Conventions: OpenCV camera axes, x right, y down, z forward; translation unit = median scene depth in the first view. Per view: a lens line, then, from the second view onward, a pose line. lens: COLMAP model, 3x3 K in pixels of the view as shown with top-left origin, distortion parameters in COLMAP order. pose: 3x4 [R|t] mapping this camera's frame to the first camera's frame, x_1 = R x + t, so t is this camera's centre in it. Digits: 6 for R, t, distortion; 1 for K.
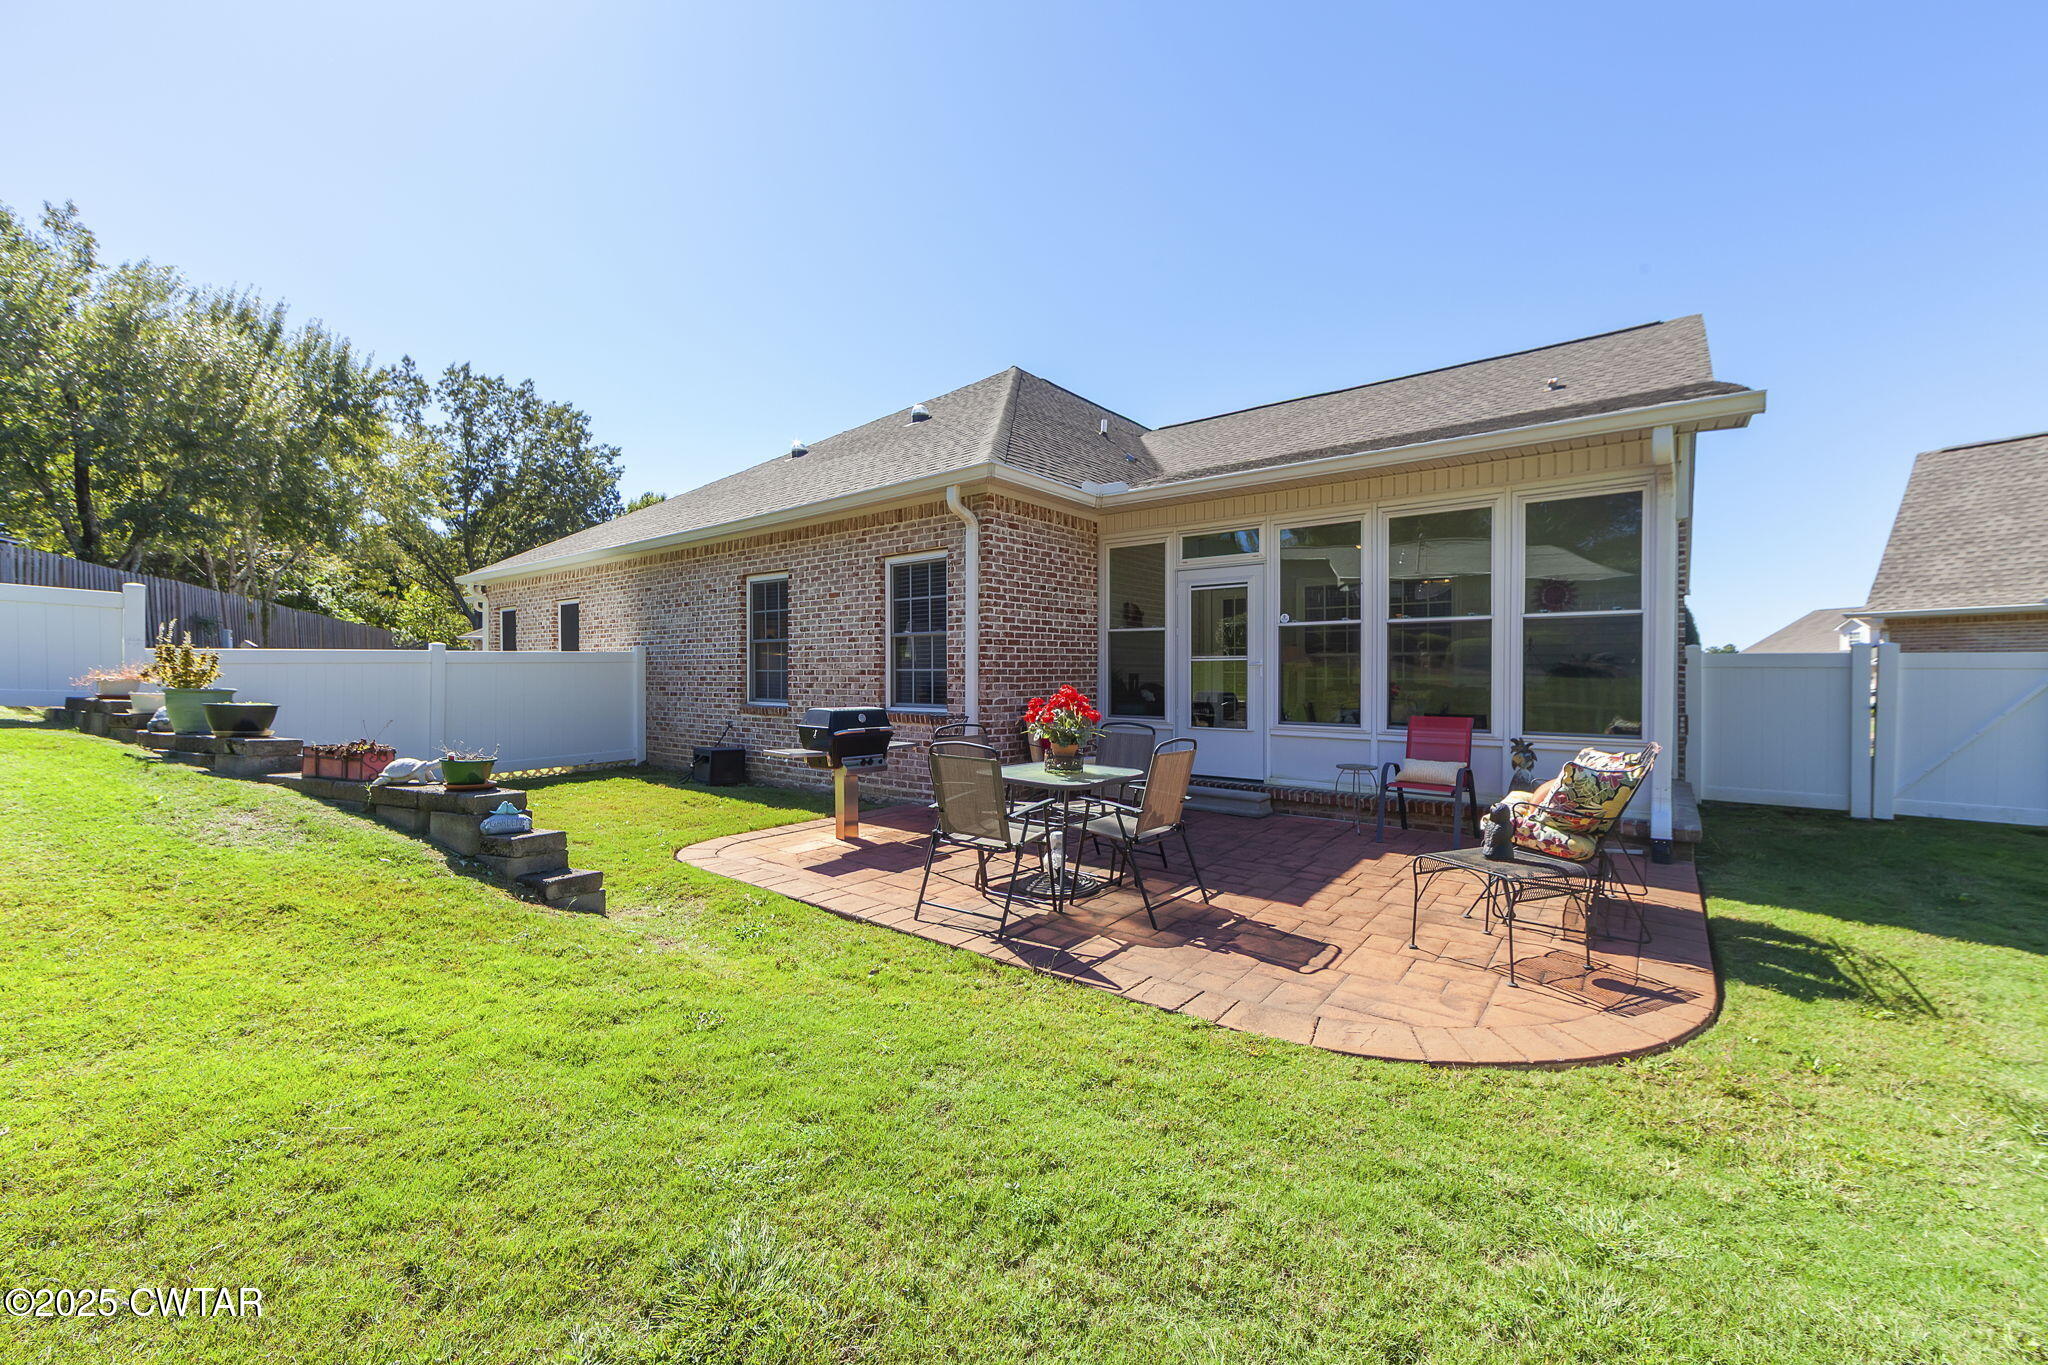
lens RADIAL K [[819.4, 0, 1013.7], [0, 819.4, 677.5], [0, 0, 1]] dist [0.000123, -0.000219]
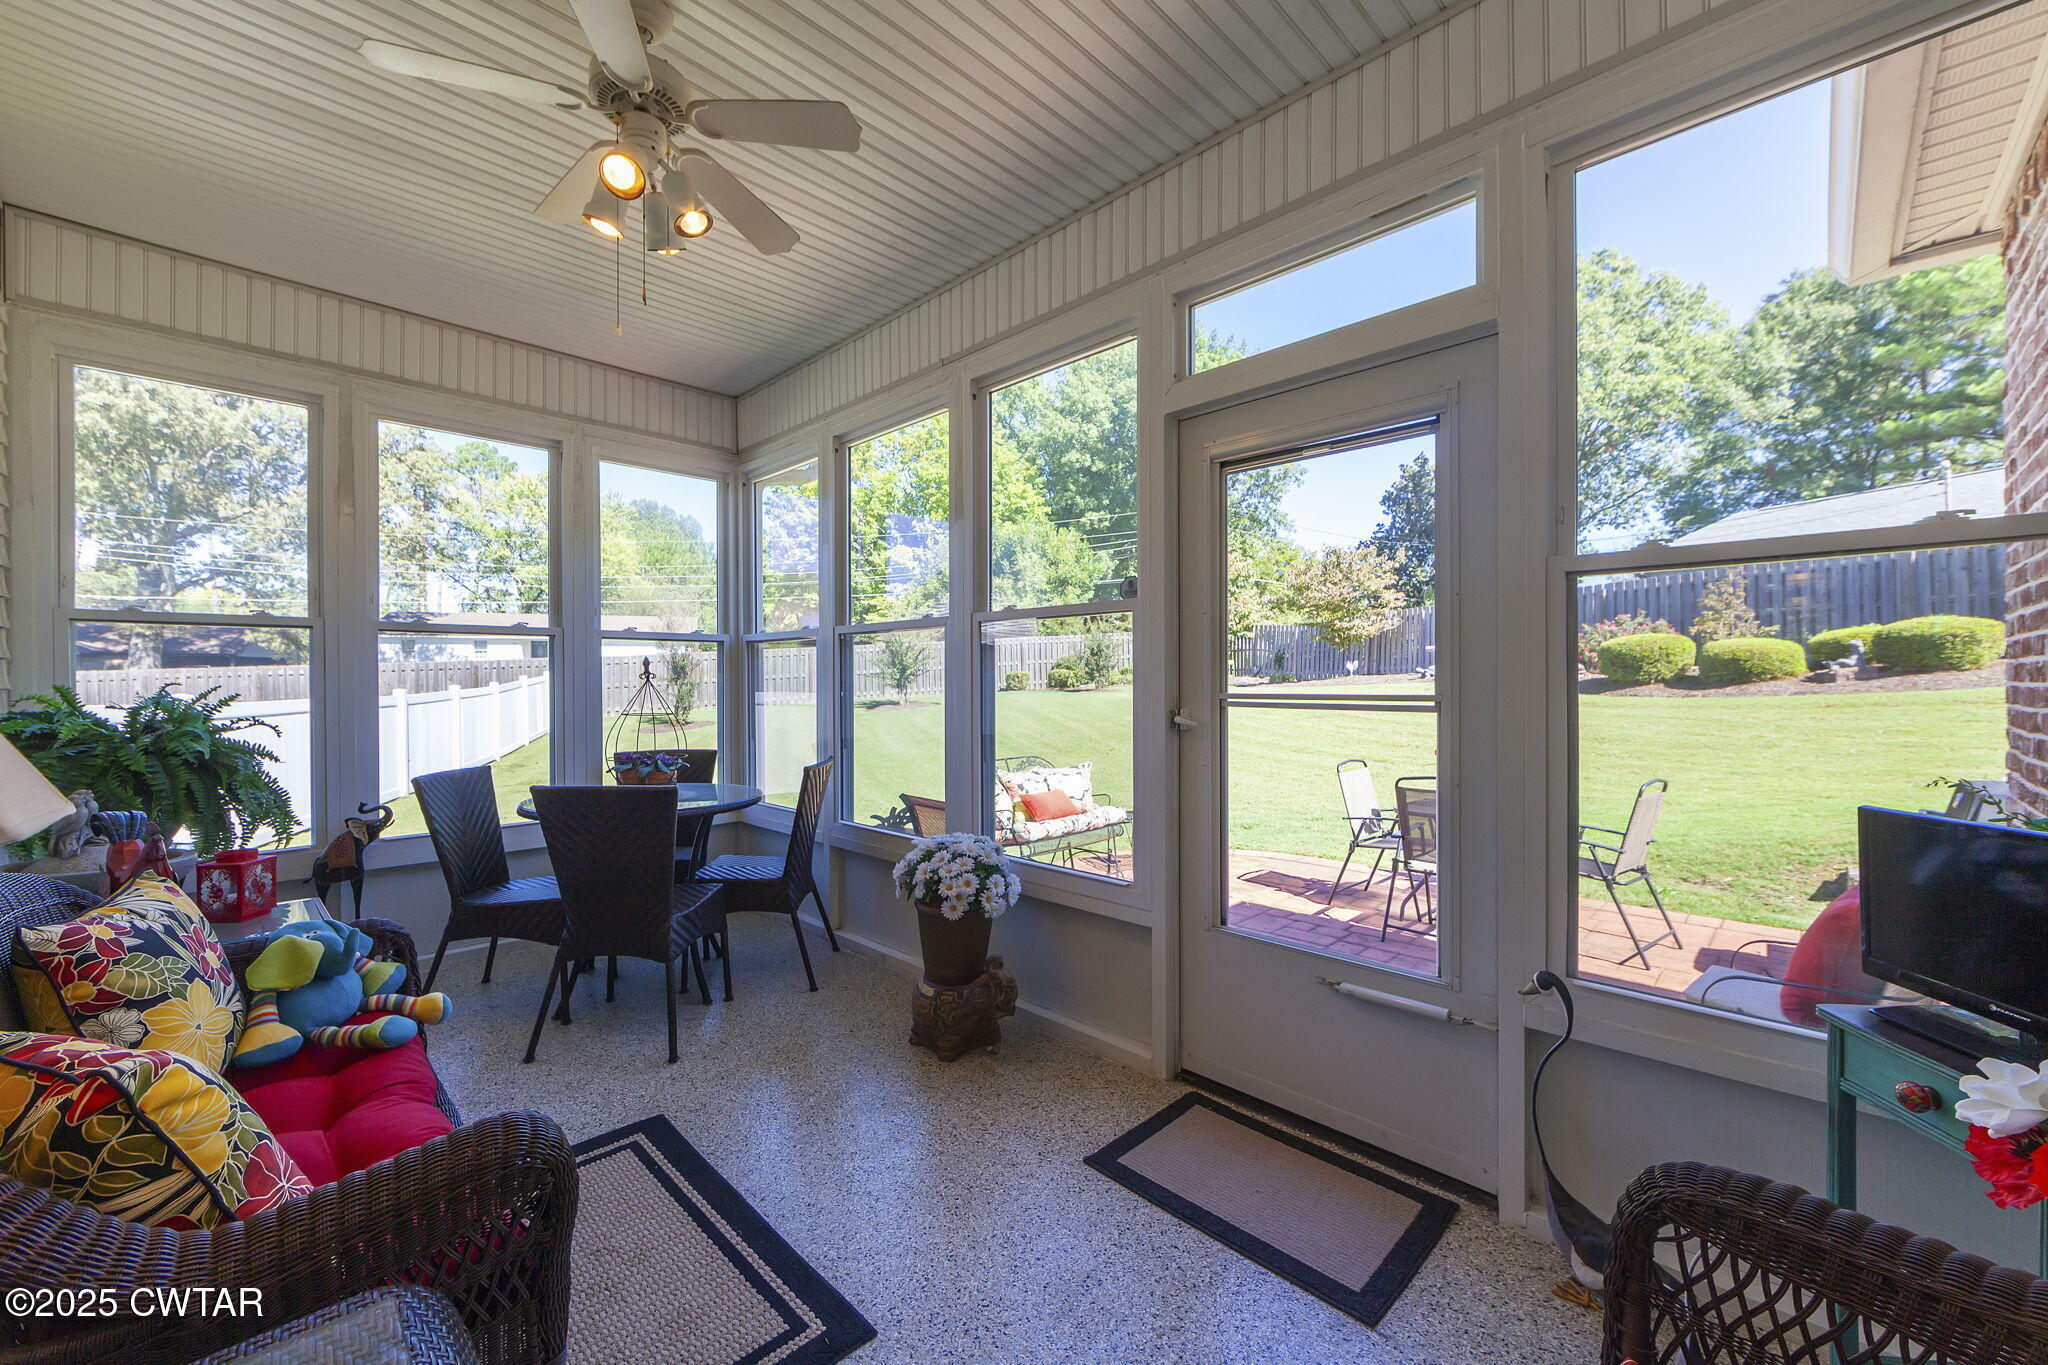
lens RADIAL K [[819.4, 0, 1018.8], [0, 819.4, 679.7], [0, 0, 1]] dist [0.000123, -0.000219]
pose [[-0.992402, 0.002502, 0.123013, 0.325405], [0.003846, 0.999935, 0.010692, -0.037823], [-0.122979, 0.011083, -0.992347, 1.361852]]
